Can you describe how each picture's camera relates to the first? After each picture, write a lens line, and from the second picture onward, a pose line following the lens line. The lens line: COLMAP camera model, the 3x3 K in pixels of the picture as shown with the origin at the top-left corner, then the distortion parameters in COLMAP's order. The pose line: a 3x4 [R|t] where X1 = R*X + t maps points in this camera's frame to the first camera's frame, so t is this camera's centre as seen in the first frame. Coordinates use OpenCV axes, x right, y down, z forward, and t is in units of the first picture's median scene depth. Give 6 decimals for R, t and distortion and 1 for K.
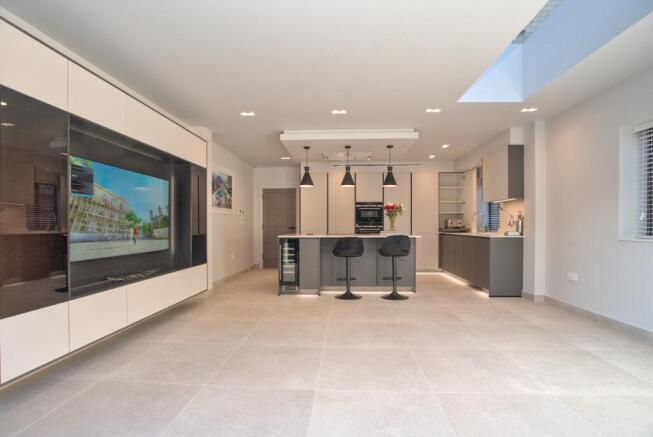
lens RADIAL K [[322.7, 0, 328.0], [0, 322.7, 227.0], [0, 0, 1]] dist [-0.043975, 0.000021]
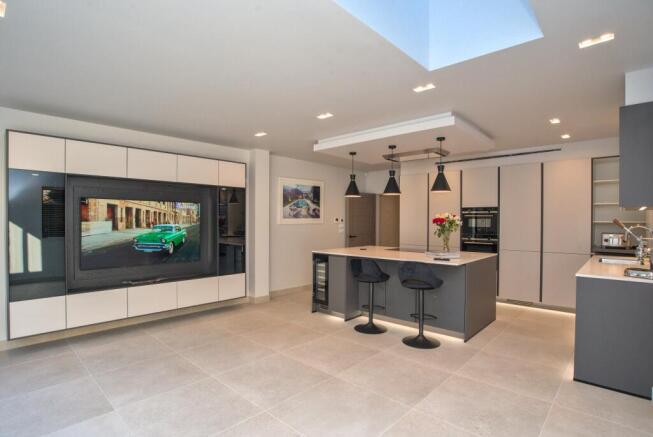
lens RADIAL K [[336.1, 0, 325.2], [0, 336.1, 225.6], [0, 0, 1]] dist [-0.047512, 0.000419]
pose [[0.769317, 0.013657, -0.638721, 0.517159], [-0.007215, 0.999893, 0.012689, -0.061588], [0.638826, -0.005154, 0.769334, 0.253806]]
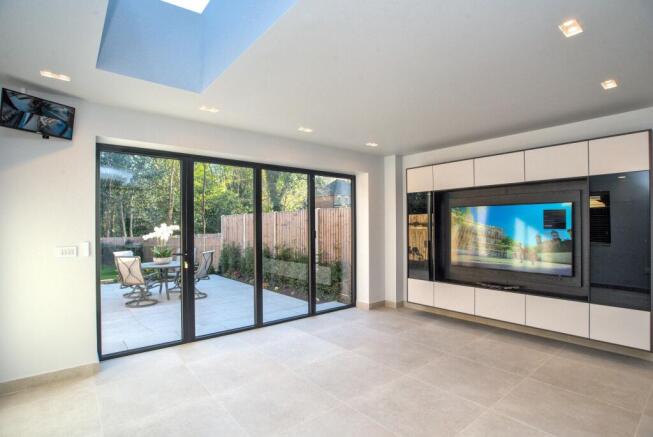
lens RADIAL K [[329.3, 0, 326.7], [0, 329.3, 227.3], [0, 0, 1]] dist [0.000286, -0.000018]
pose [[-0.730826, 0.013479, -0.682431, 0.517200], [0.010273, 0.999909, 0.008748, -0.067868], [0.682487, -0.000617, -0.730898, 0.927947]]
